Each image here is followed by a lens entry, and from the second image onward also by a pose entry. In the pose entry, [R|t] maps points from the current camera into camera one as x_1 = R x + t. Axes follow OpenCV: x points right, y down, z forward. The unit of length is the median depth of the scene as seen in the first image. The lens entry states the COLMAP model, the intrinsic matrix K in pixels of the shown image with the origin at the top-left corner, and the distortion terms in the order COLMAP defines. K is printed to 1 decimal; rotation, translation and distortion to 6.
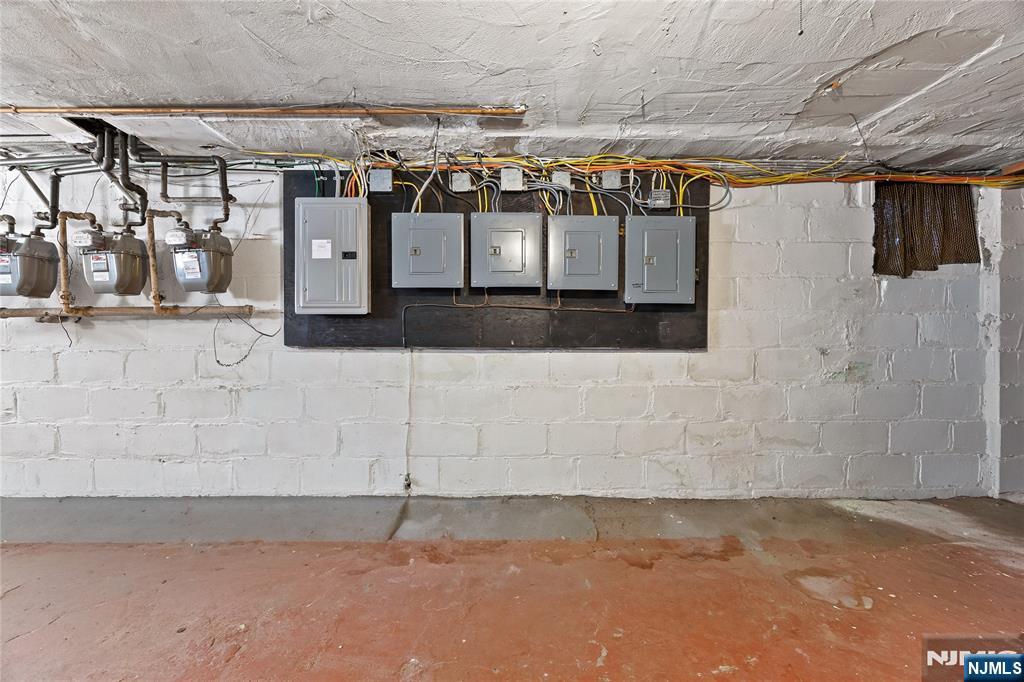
lens RADIAL K [[396.3, 0, 511.8], [0, 396.3, 351.5], [0, 0, 1]] dist [-0.016468, -0.000238]
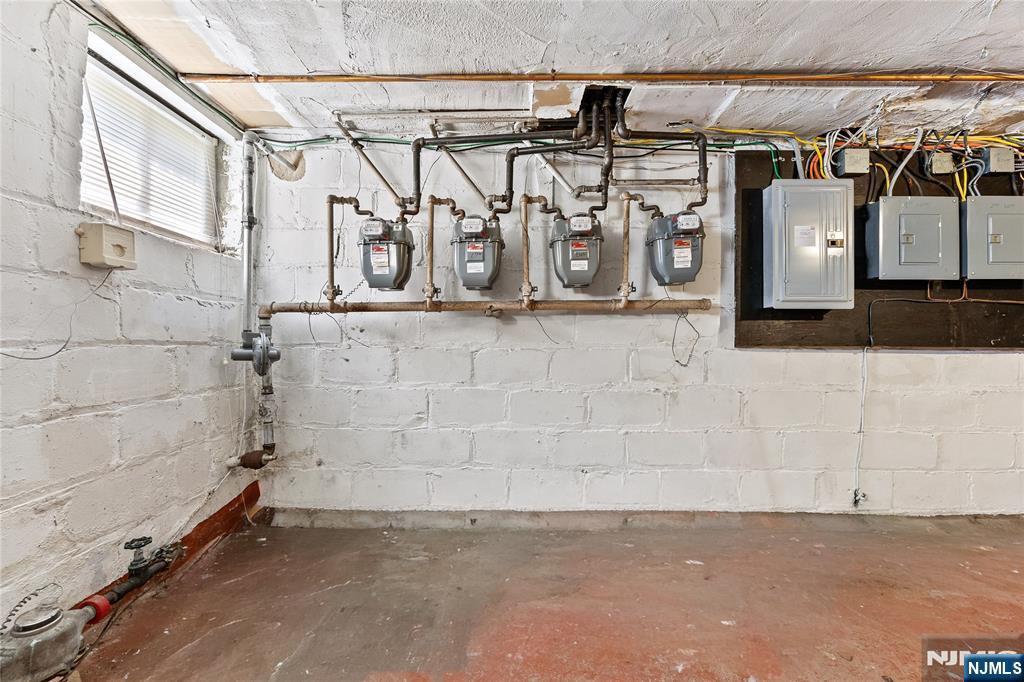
lens RADIAL K [[398.0, 0, 512.0], [0, 398.0, 341.0], [0, 0, 1]] dist [-0.012220, -0.000023]
pose [[0.998861, 0.004933, -0.047468, -1.027983], [-0.005682, 0.999861, -0.015653, -0.005524], [0.047384, 0.015905, 0.998750, 0.073977]]
